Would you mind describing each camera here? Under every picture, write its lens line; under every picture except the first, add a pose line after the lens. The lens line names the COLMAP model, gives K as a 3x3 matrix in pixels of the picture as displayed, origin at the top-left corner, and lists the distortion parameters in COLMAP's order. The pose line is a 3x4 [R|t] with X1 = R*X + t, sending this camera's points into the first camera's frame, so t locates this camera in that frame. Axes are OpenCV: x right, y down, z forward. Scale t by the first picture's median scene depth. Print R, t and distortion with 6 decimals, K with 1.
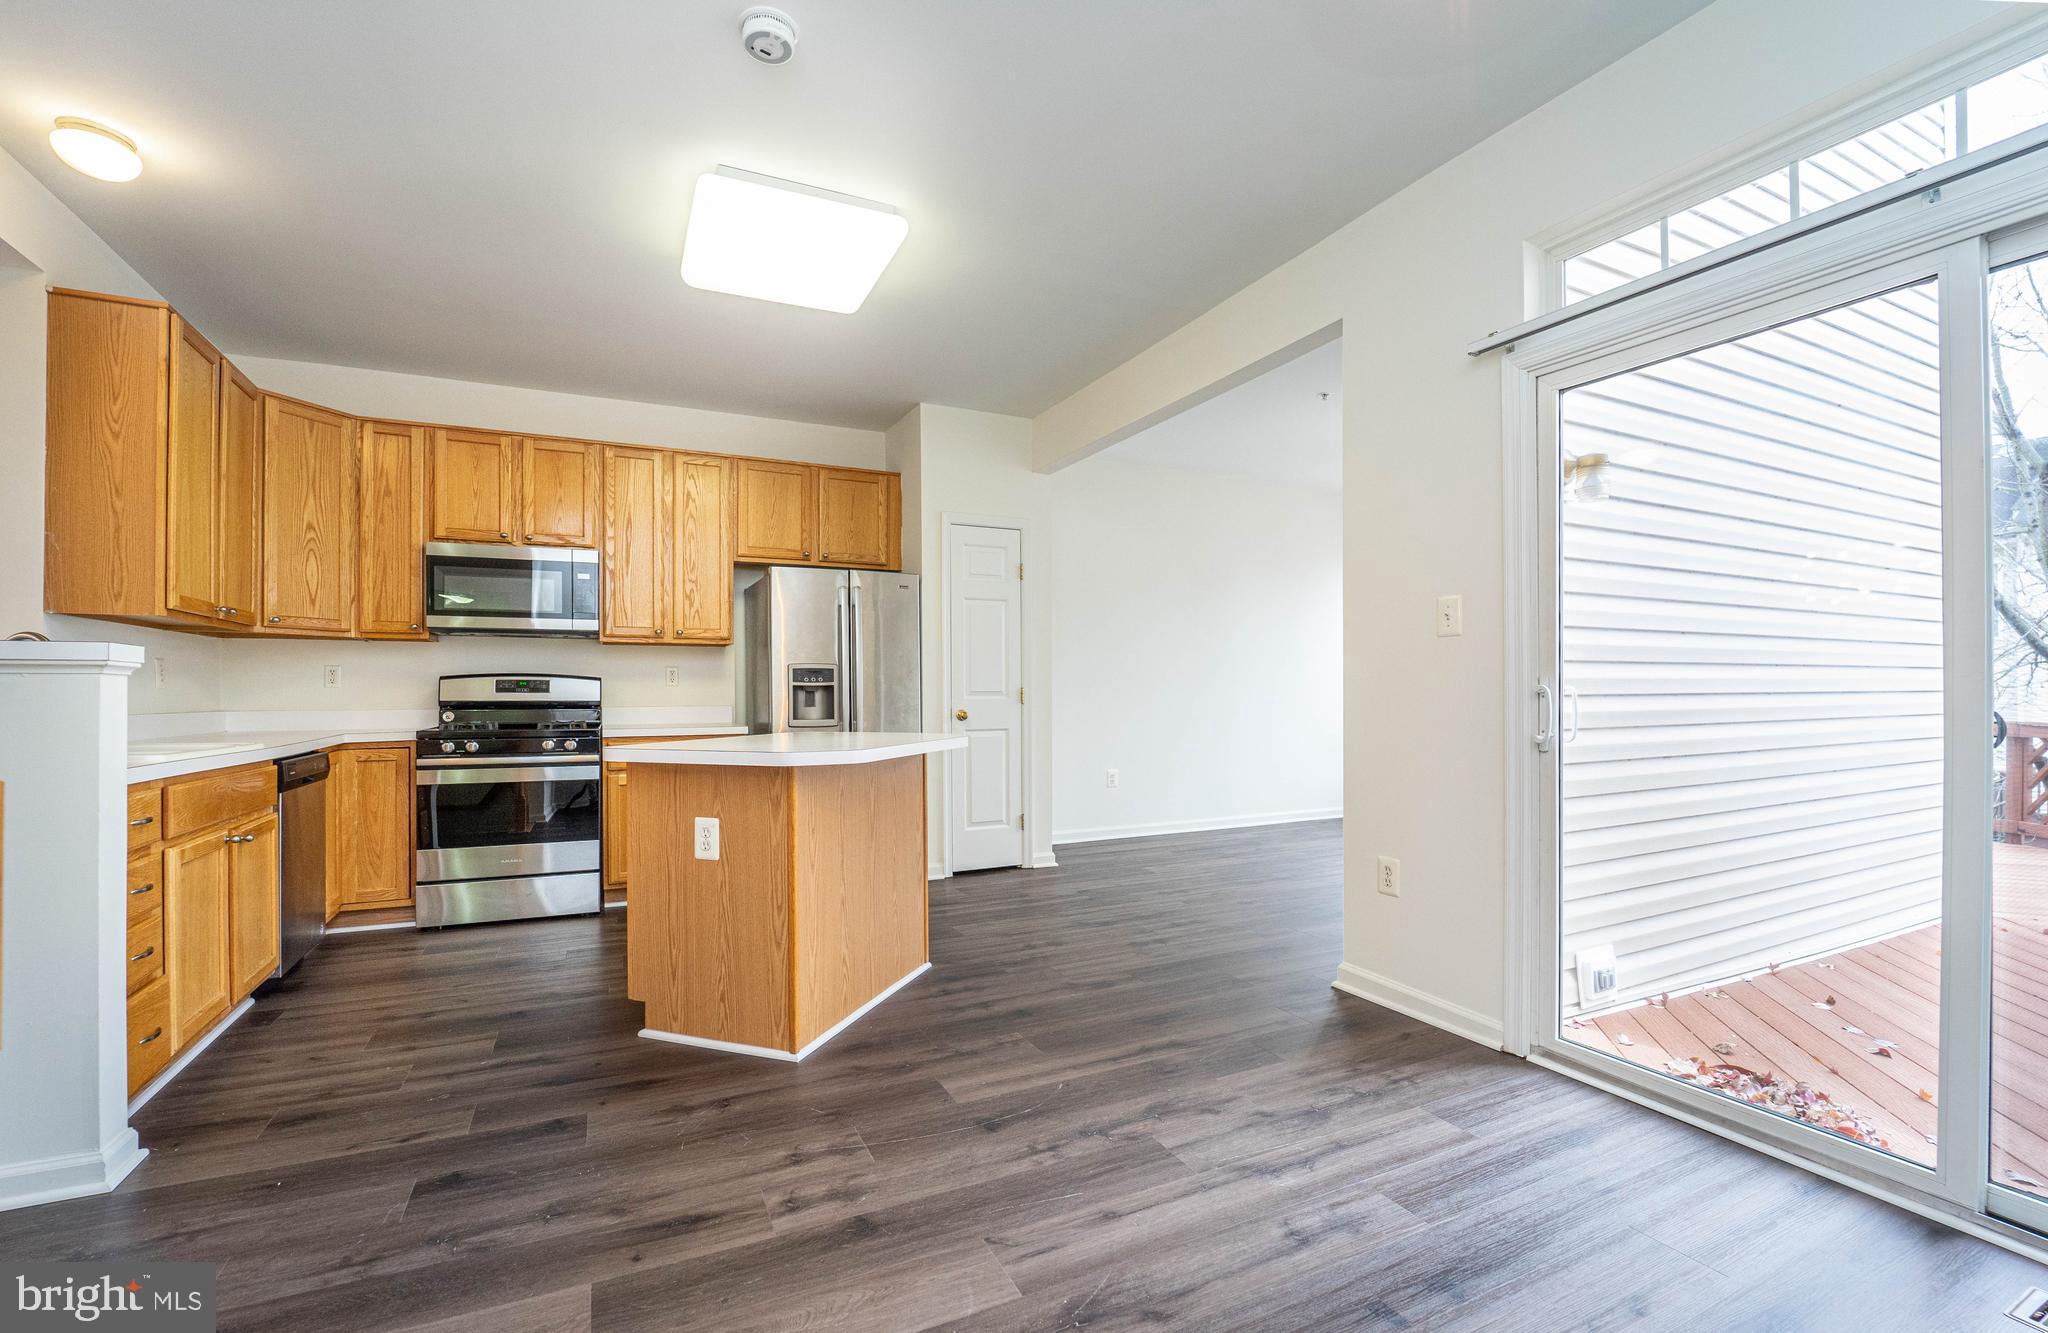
lens RADIAL K [[863.9, 0, 1015.0], [0, 863.9, 690.4], [0, 0, 1]] dist [-0.024073, -0.000426]
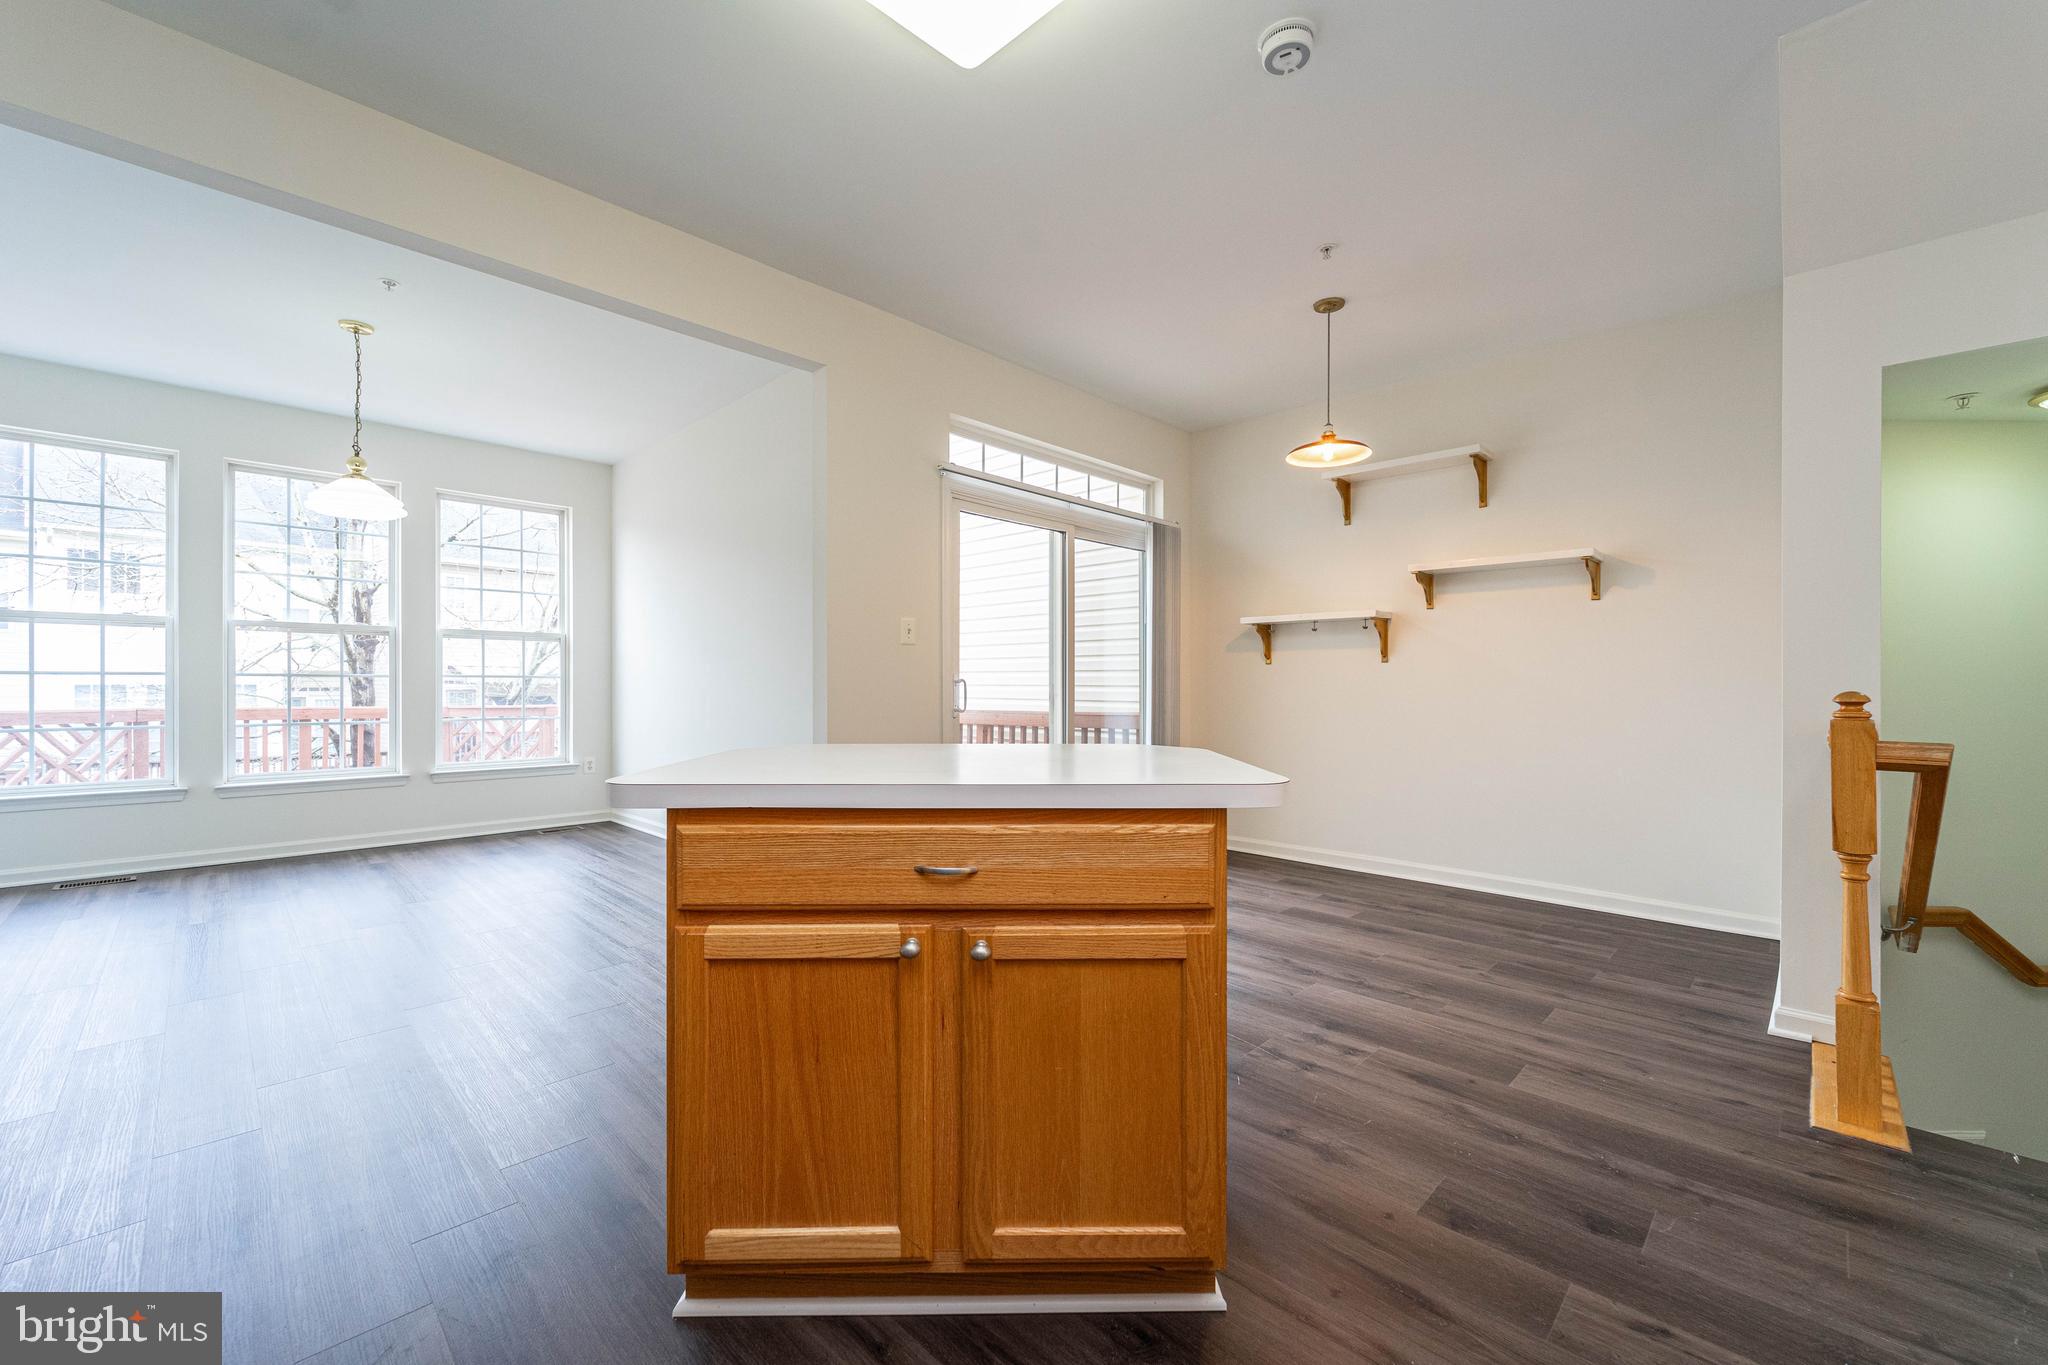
lens RADIAL K [[813.9, 0, 1024.0], [0, 813.9, 682.5], [0, 0, 1]] dist [-0.000225, 0.000047]
pose [[-0.334487, 0.001703, 0.942399, -0.625350], [-0.001758, 0.999996, -0.002430, 0.003528], [-0.942399, -0.002469, -0.334483, 0.914523]]
